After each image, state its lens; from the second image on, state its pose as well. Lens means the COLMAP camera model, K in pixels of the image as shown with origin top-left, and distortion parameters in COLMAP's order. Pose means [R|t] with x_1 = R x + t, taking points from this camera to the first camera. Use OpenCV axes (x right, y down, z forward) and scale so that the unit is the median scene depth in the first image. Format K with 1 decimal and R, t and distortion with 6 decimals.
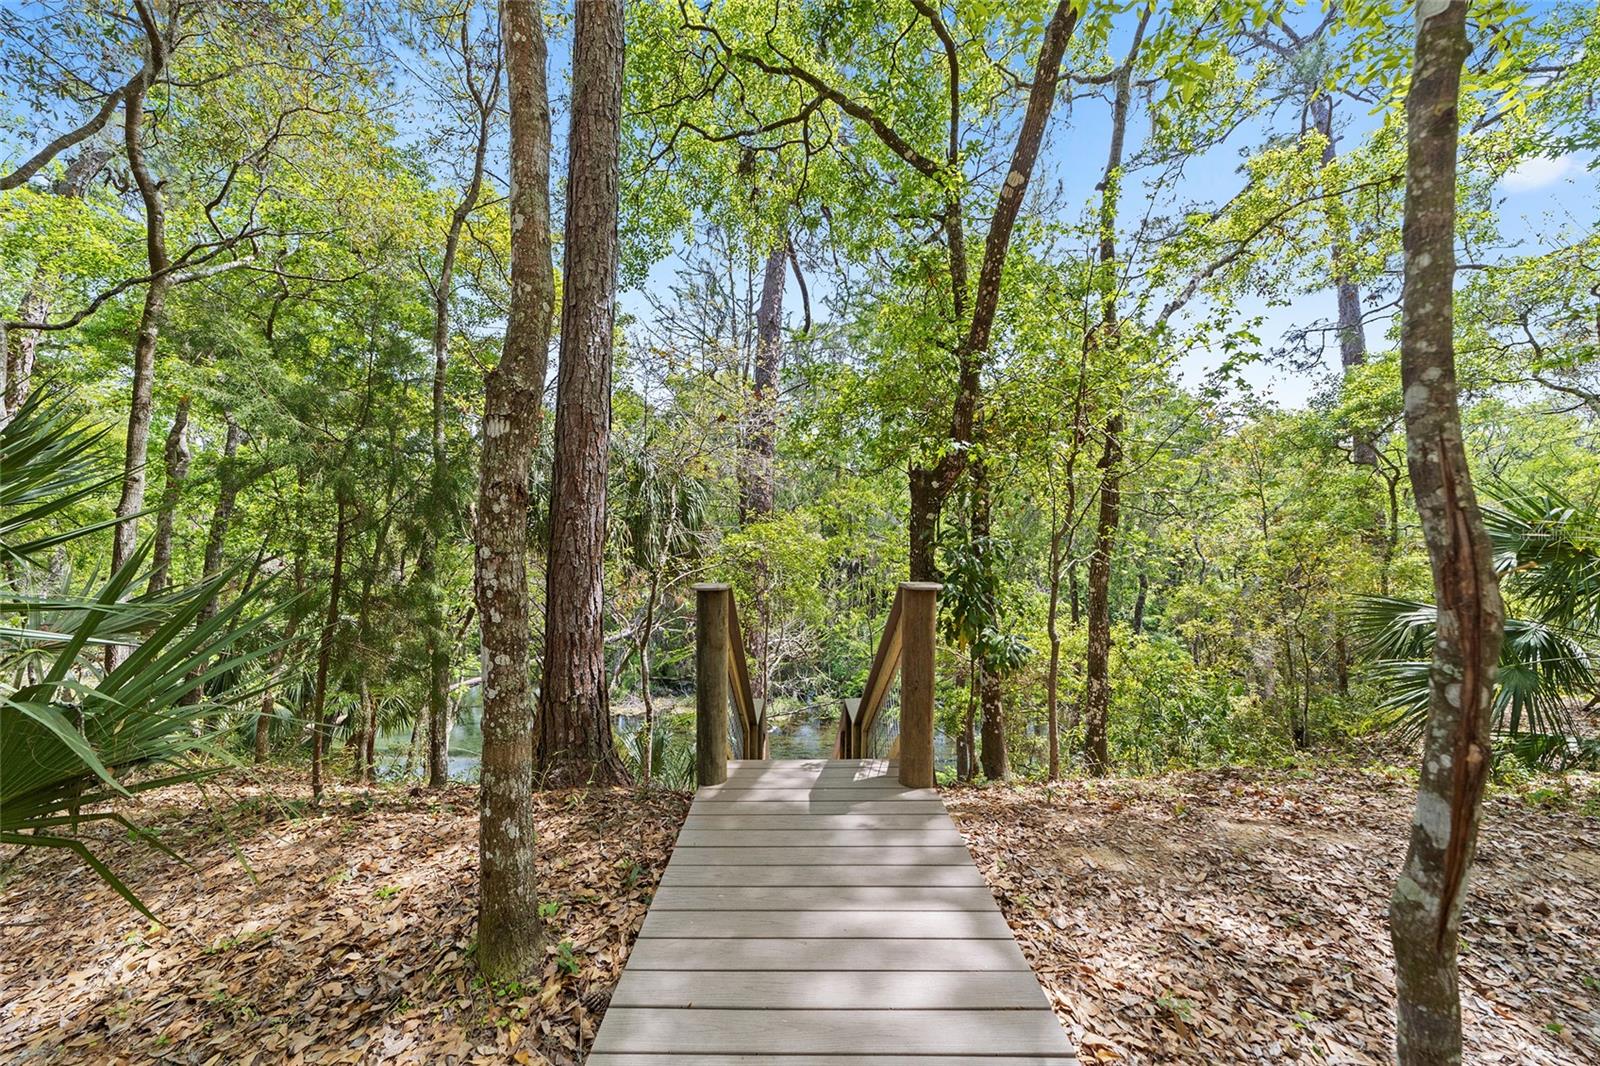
lens RADIAL K [[615.4, 0, 794.3], [0, 615.4, 536.4], [0, 0, 1]] dist [-0.001766, 0.000357]
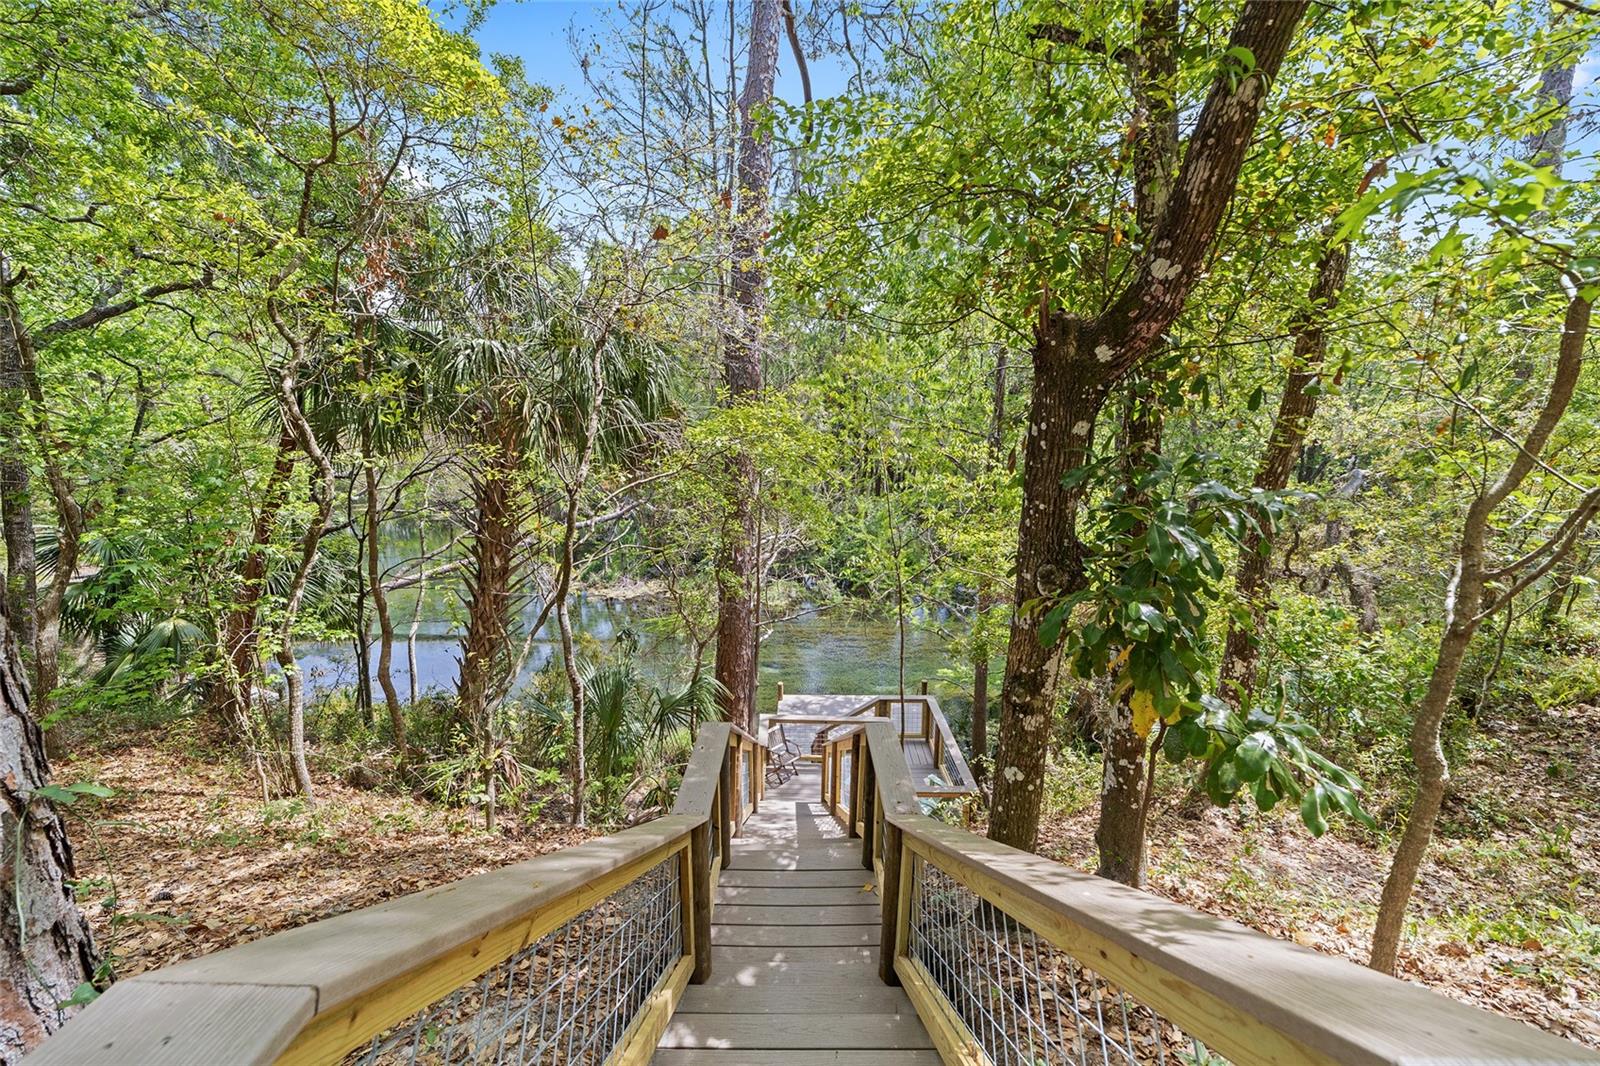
lens RADIAL K [[615.4, 0, 794.3], [0, 615.4, 536.4], [0, 0, 1]] dist [-0.001766, 0.000357]
pose [[0.999998, 0.000407, -0.002164, 0.006625], [0.000059, 0.977435, 0.211237, -0.018416], [0.002201, -0.211237, 0.977432, 0.203012]]
